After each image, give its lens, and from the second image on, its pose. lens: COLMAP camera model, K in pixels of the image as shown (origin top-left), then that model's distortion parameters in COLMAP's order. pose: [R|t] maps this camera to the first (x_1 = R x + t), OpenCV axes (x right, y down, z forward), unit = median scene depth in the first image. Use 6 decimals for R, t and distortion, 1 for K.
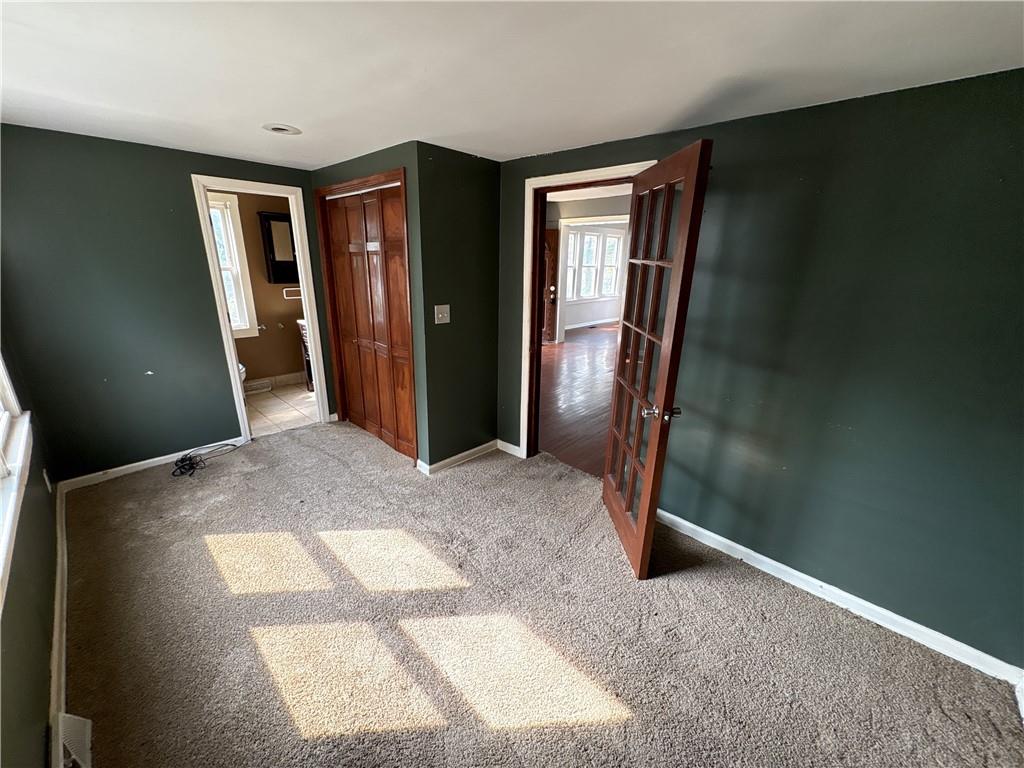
lens RADIAL K [[407.5, 0, 512.0], [0, 407.5, 384.0], [0, 0, 1]] dist [0.001084, 0.000210]
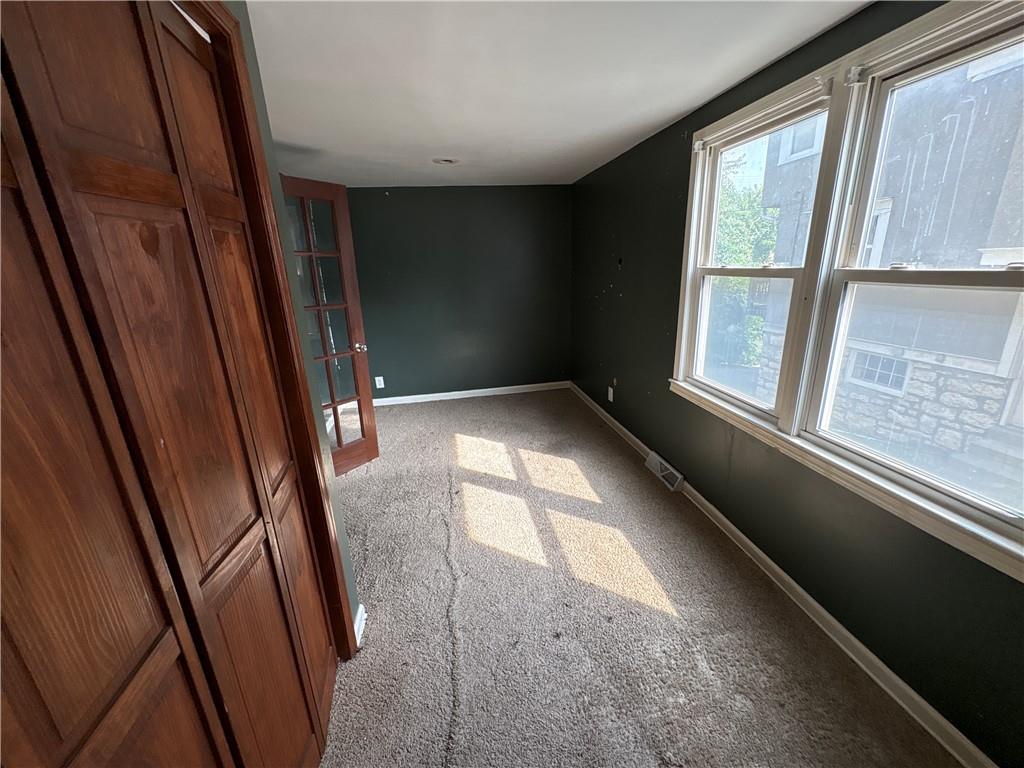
lens RADIAL K [[407.5, 0, 512.0], [0, 407.5, 384.0], [0, 0, 1]] dist [0.001084, 0.000210]
pose [[-0.805381, -0.158007, 0.571310, -1.010844], [0.200319, 0.834561, 0.513206, -0.495292], [-0.557883, 0.527771, -0.640488, 1.663445]]
